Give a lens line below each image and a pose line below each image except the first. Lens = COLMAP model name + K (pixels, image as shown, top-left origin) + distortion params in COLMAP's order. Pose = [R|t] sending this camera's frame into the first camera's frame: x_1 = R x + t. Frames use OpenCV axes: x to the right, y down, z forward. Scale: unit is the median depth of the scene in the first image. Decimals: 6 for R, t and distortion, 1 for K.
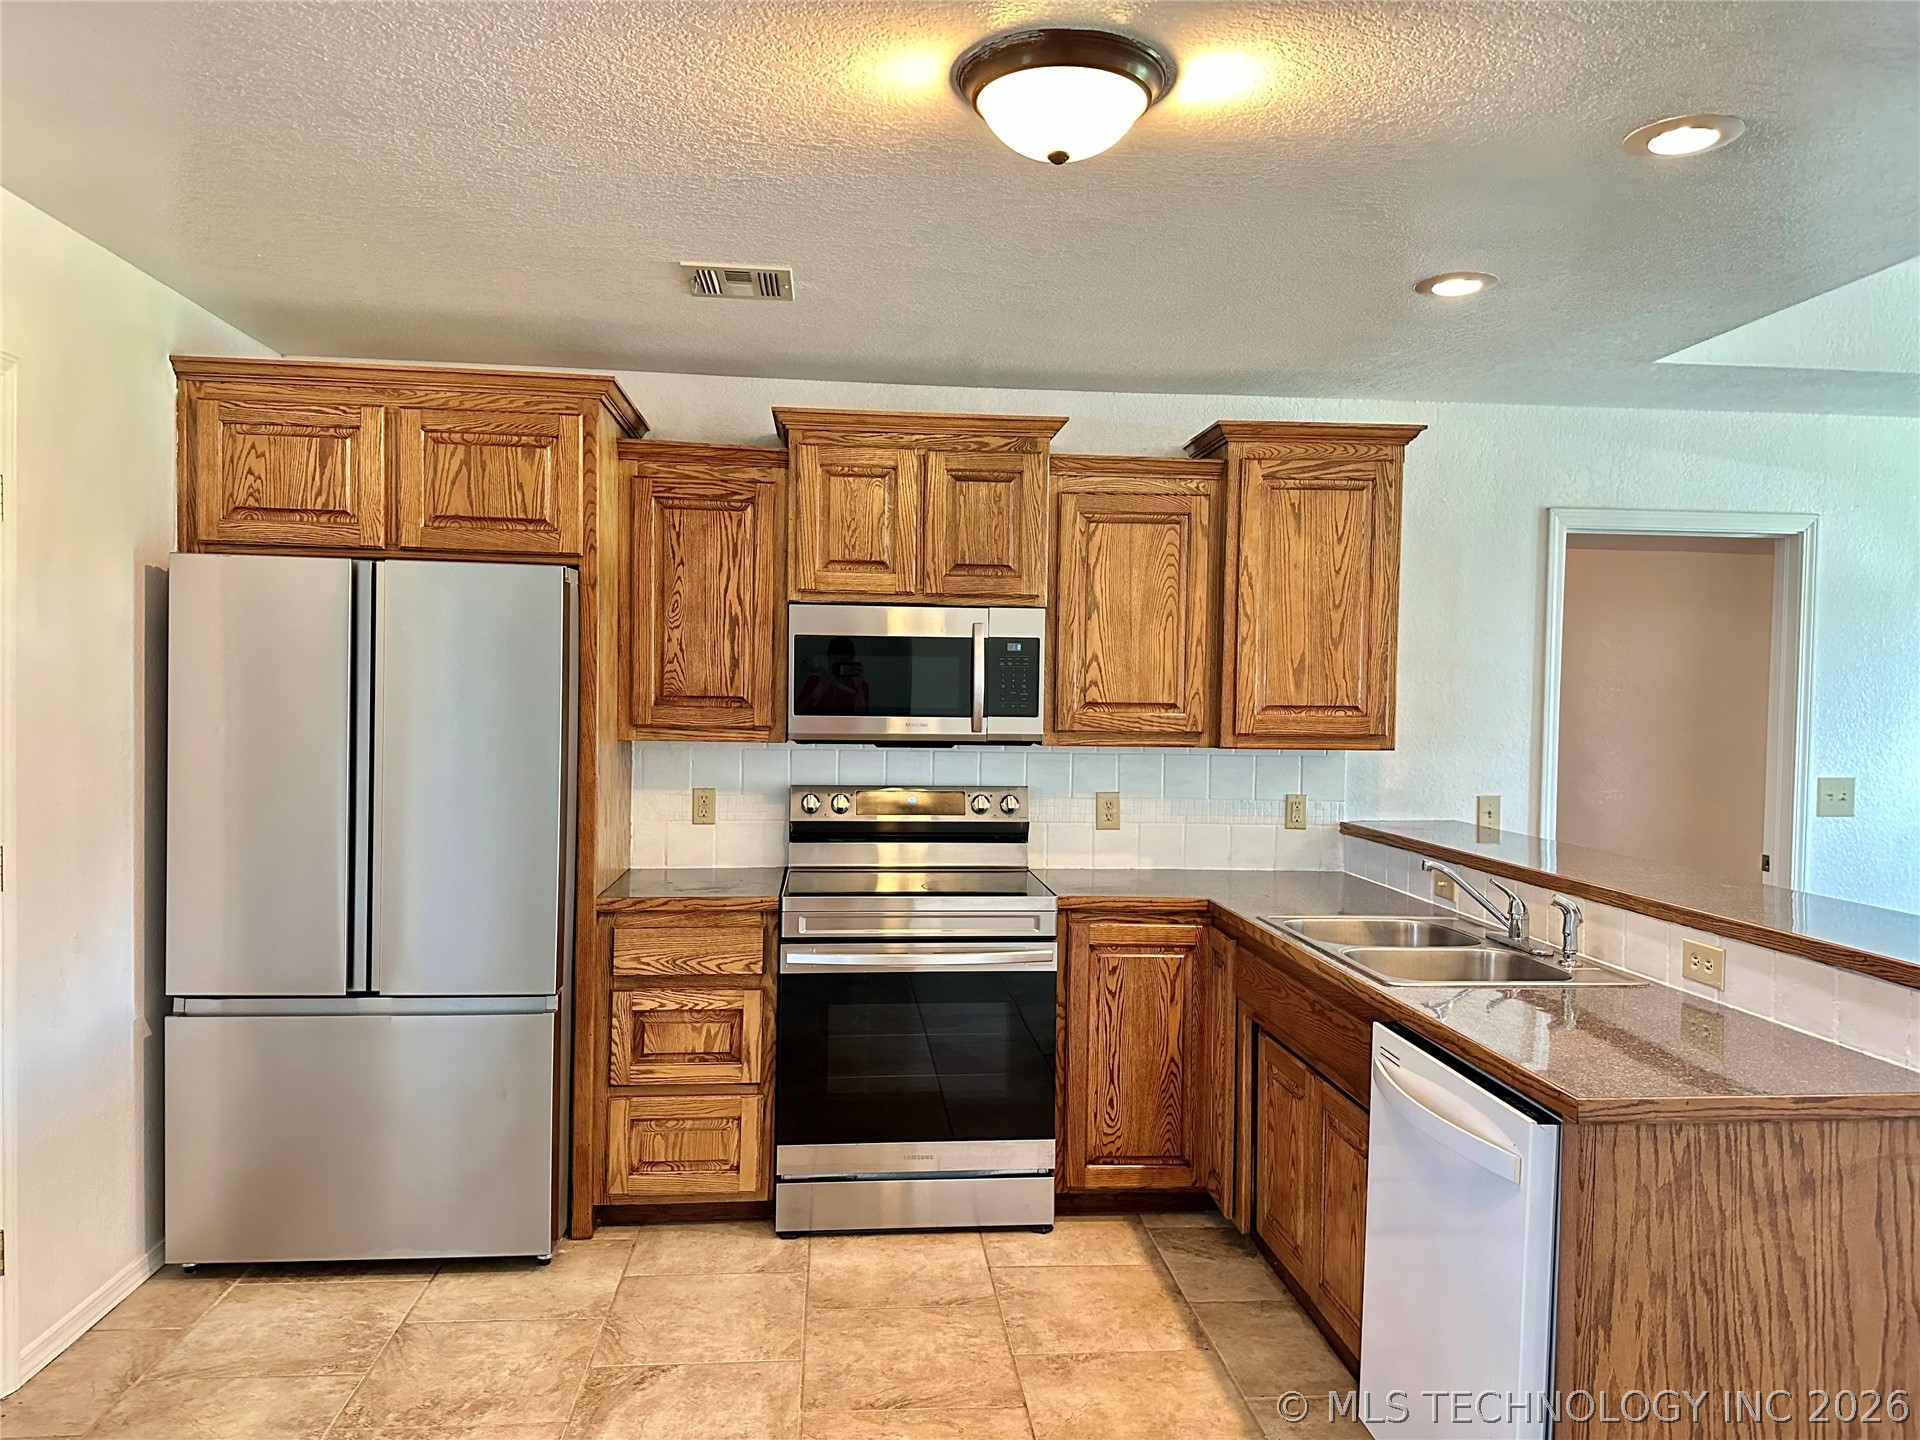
lens RADIAL K [[1358.5, 0, 925.2], [0, 1358.5, 741.7], [0, 0, 1]] dist [0.044702, -0.064723]
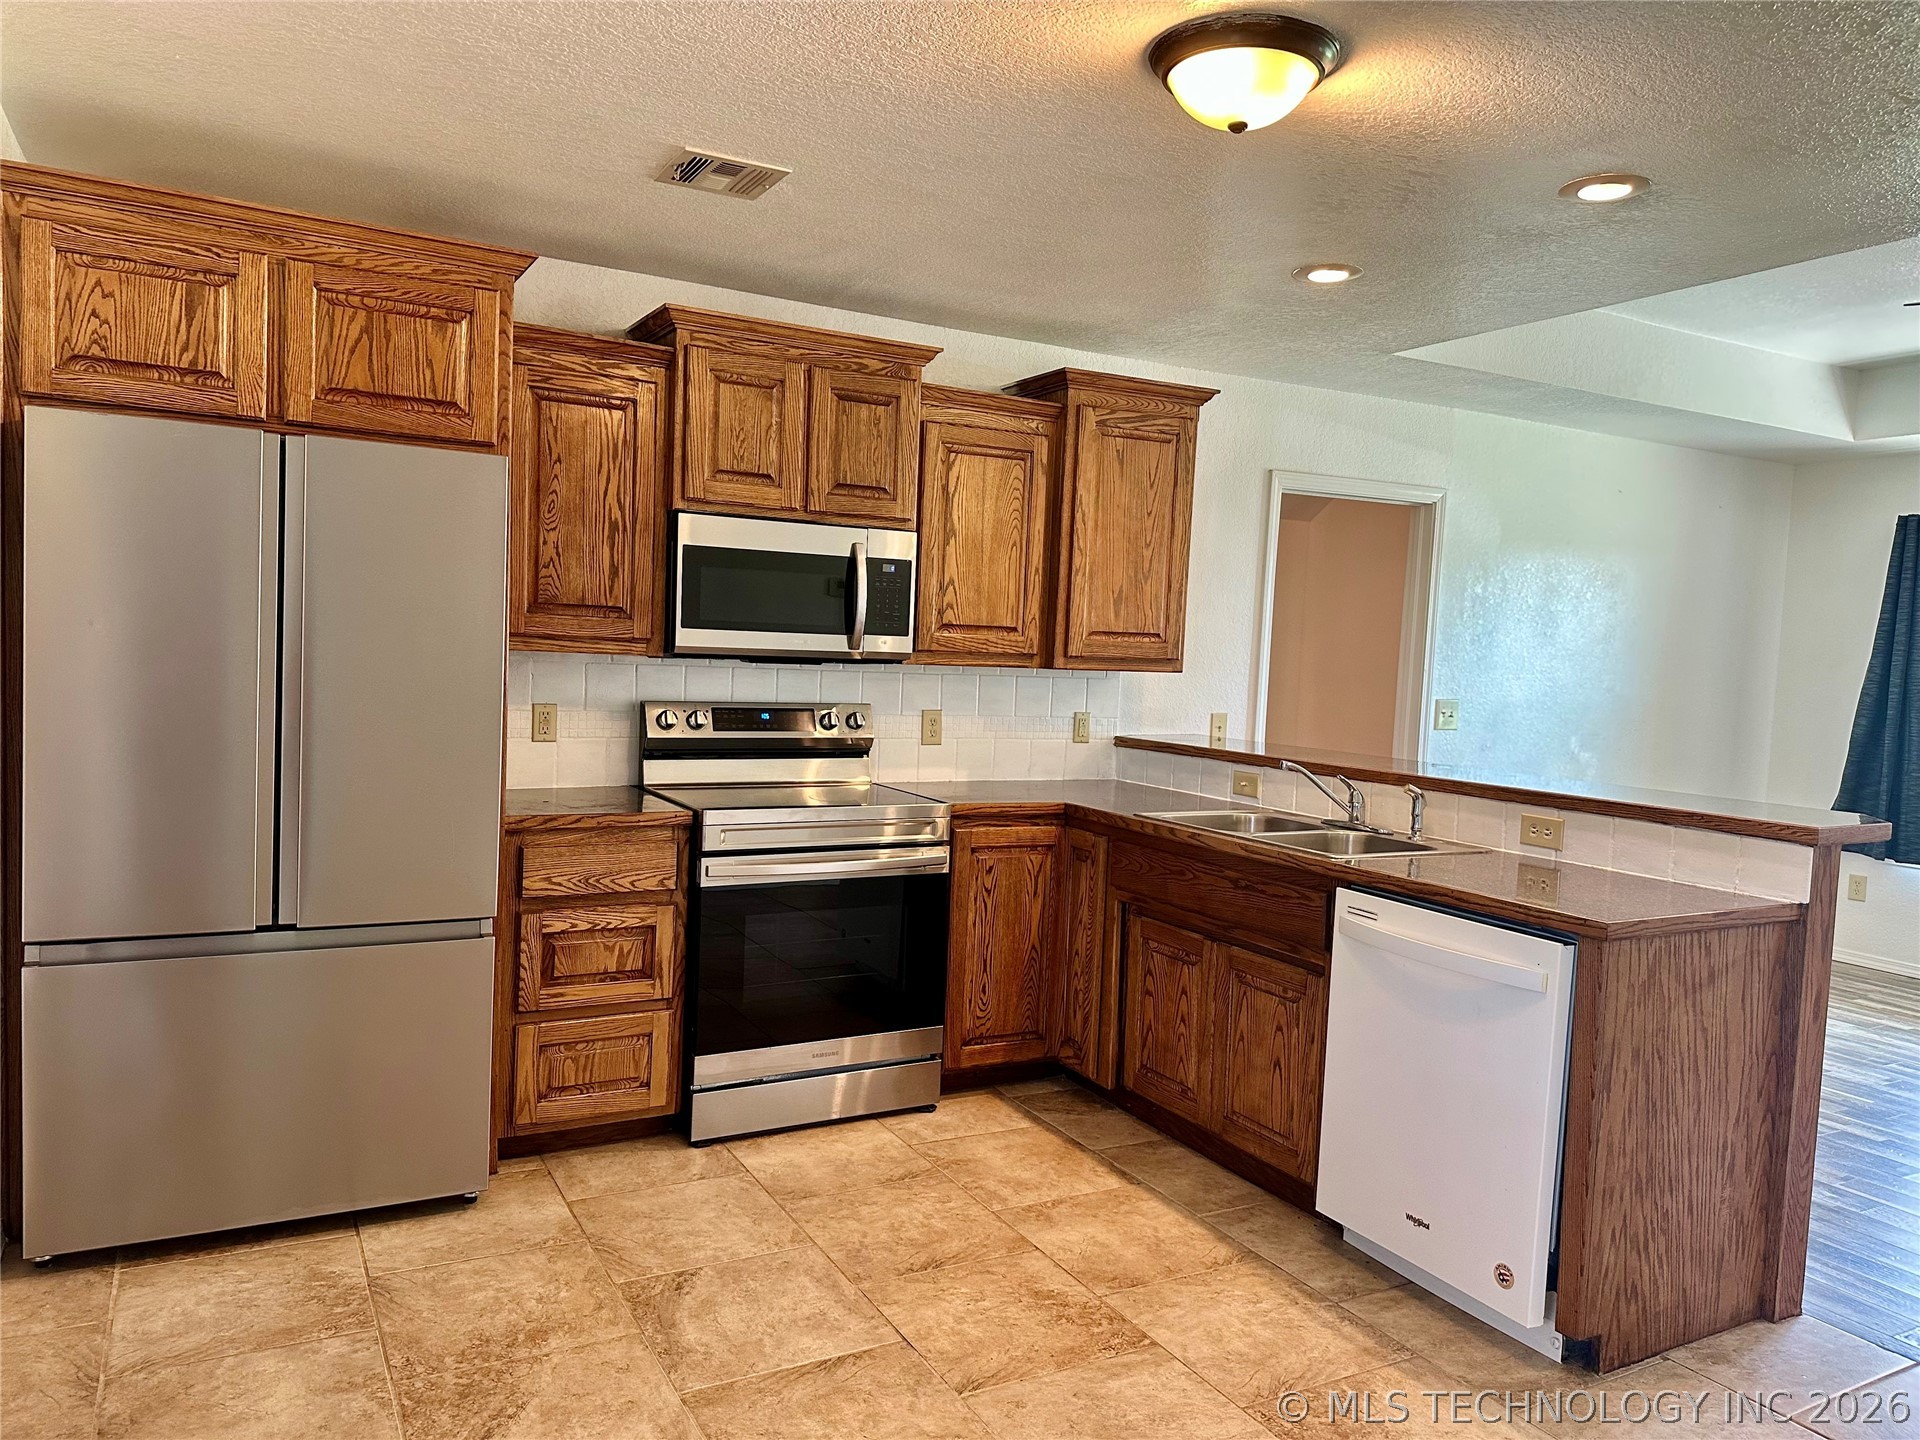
lens RADIAL K [[1358.5, 0, 931.4], [0, 1358.5, 757.5], [0, 0, 1]] dist [0.044702, -0.064723]
pose [[0.919298, -0.011193, 0.393403, -0.338259], [-0.011887, 0.998350, 0.056182, 0.017741], [-0.393383, -0.056325, 0.917648, 0.023844]]
